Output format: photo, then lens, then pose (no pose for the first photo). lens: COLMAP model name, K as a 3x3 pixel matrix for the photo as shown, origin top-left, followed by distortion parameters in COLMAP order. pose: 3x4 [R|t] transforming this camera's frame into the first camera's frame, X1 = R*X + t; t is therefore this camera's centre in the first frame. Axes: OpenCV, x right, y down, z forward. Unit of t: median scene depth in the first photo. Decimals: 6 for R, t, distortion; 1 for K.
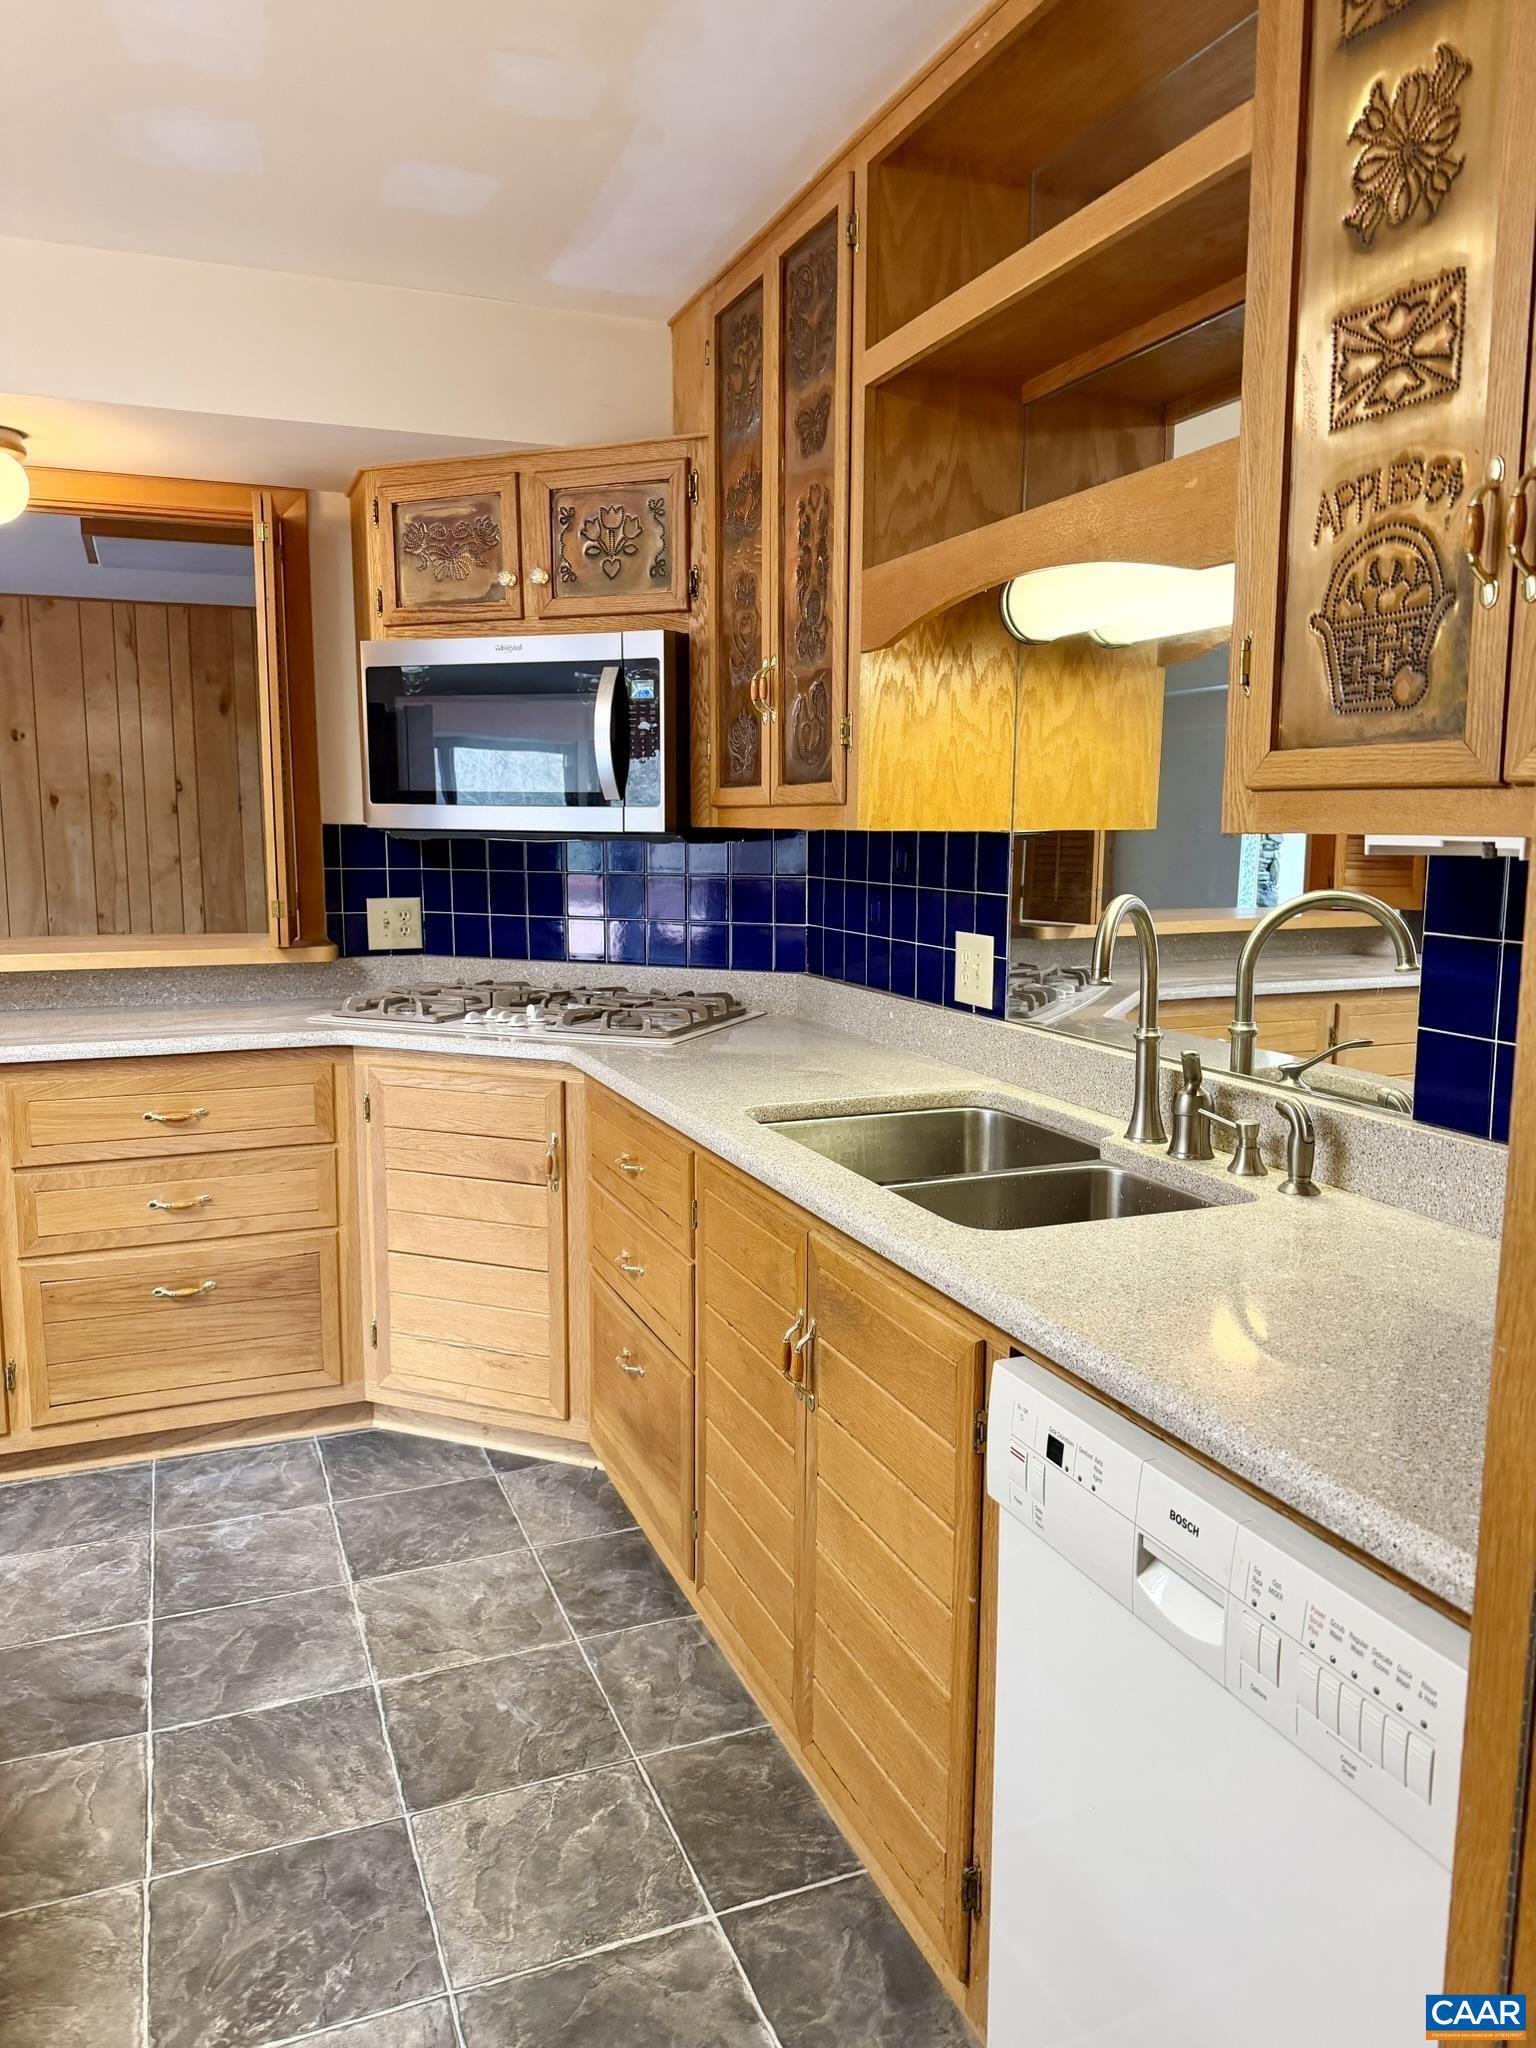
lens RADIAL K [[1442.2, 0, 769.6], [0, 1442.2, 1018.3], [0, 0, 1]] dist [0.042462, -0.087757]
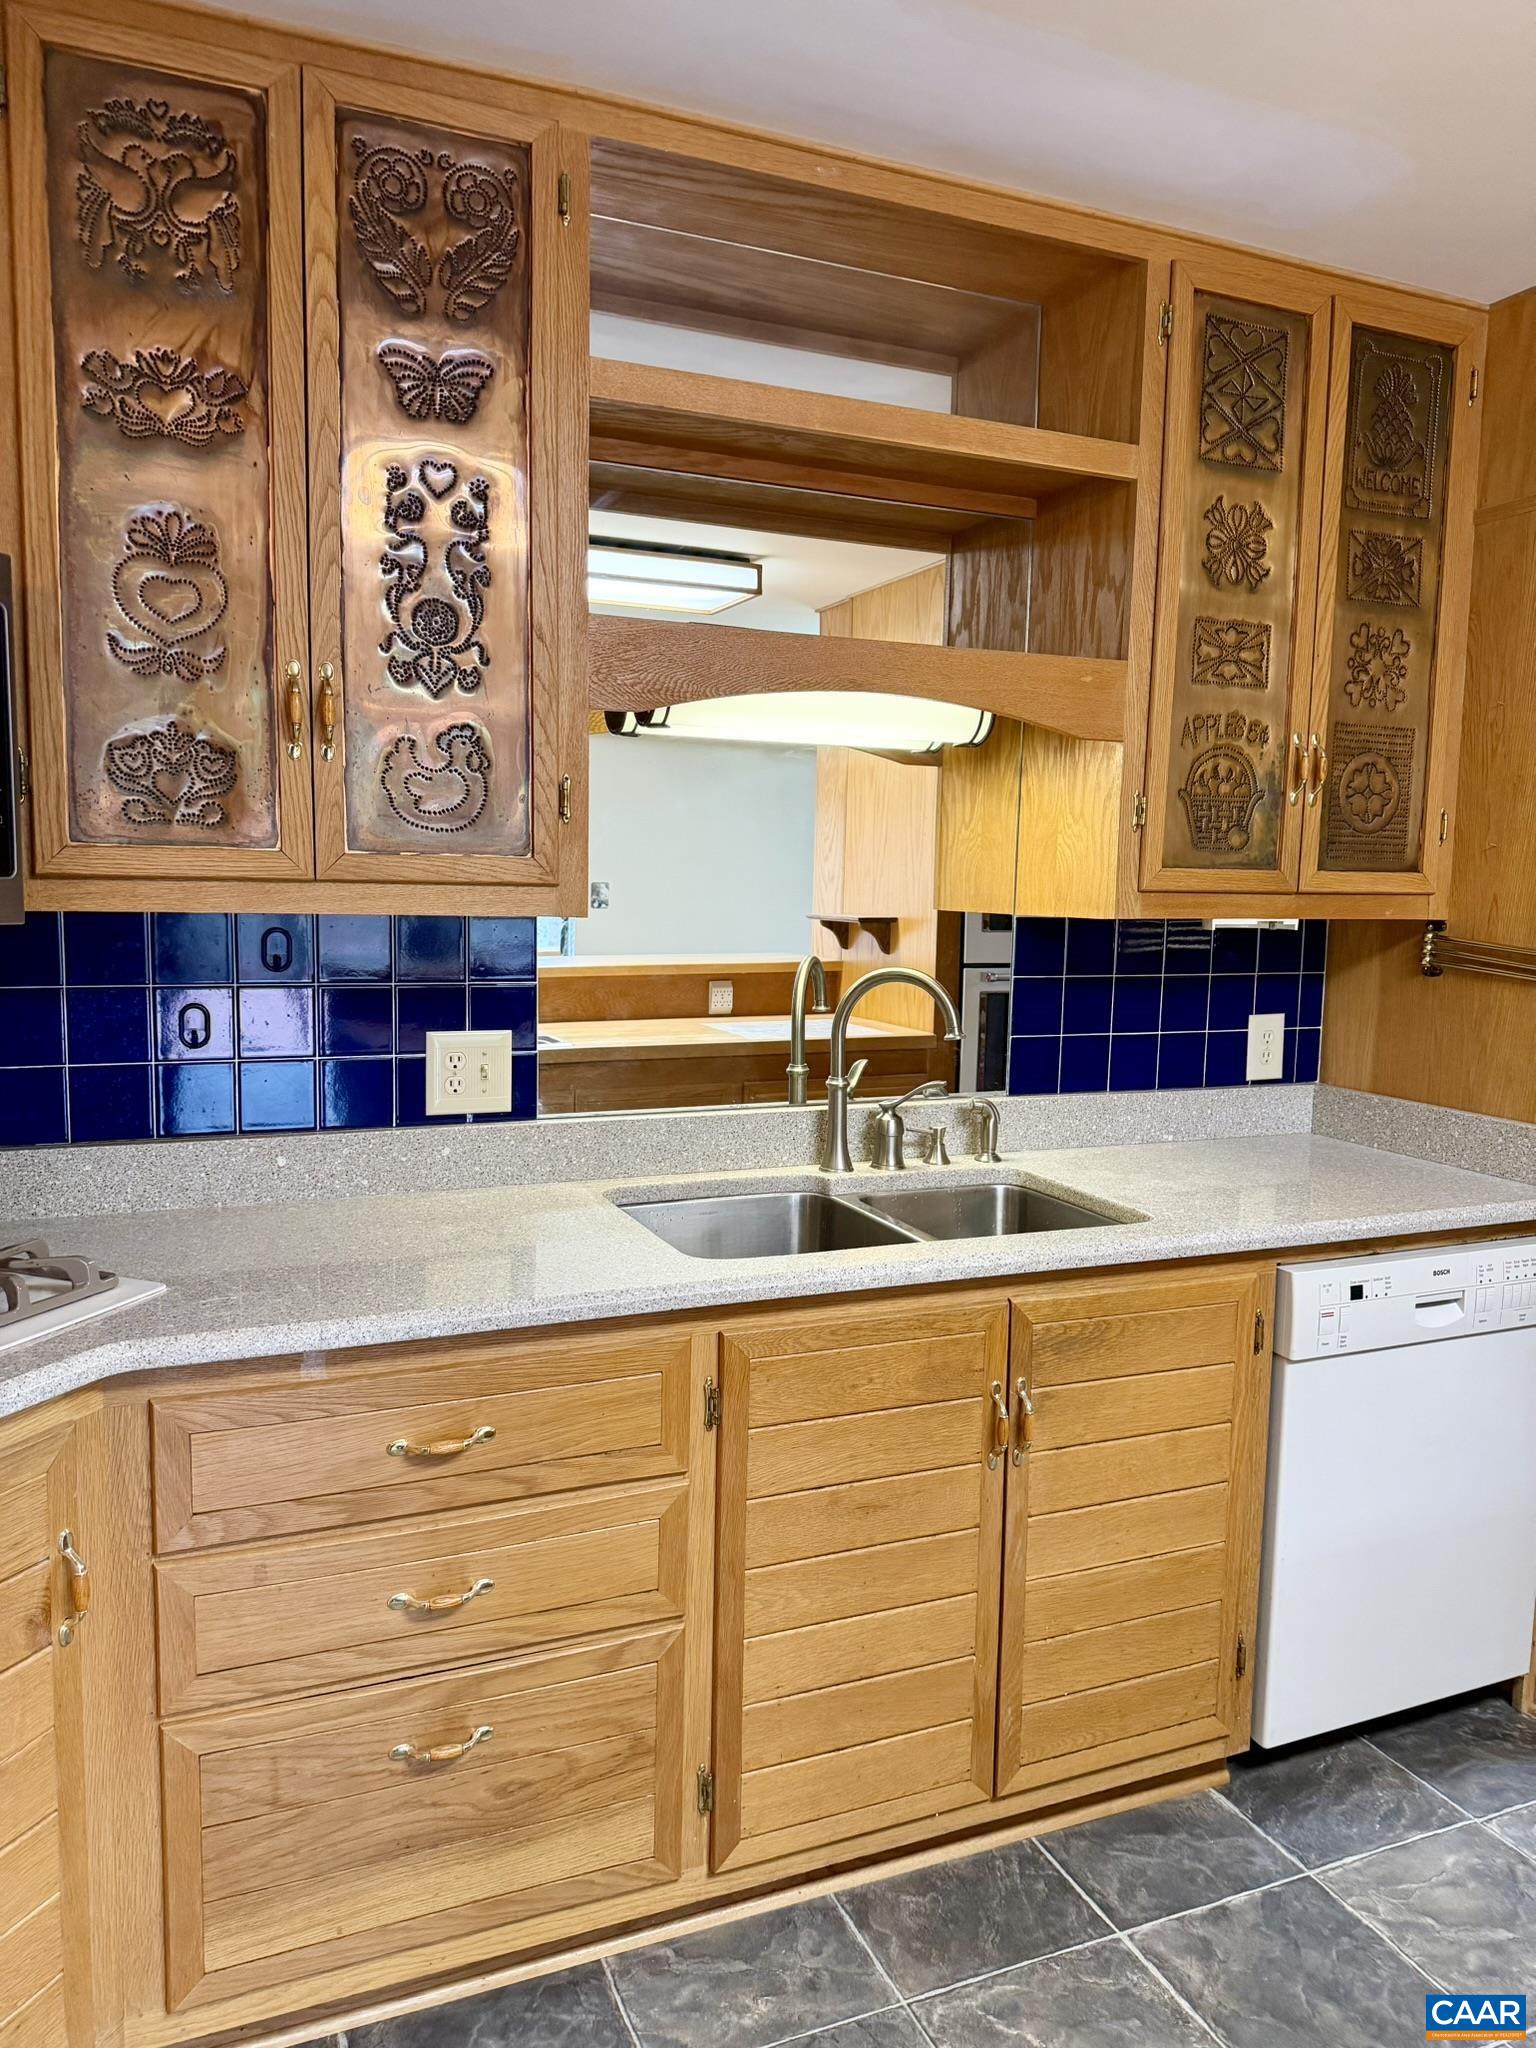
lens RADIAL K [[1443.5, 0, 743.8], [0, 1443.5, 1044.4], [0, 0, 1]] dist [0.026835, -0.058748]
pose [[-0.011367, -0.117086, 0.993057, -1.358601], [0.117016, 0.986142, 0.117610, -0.251684], [-0.993065, 0.117540, 0.002491, 1.591043]]
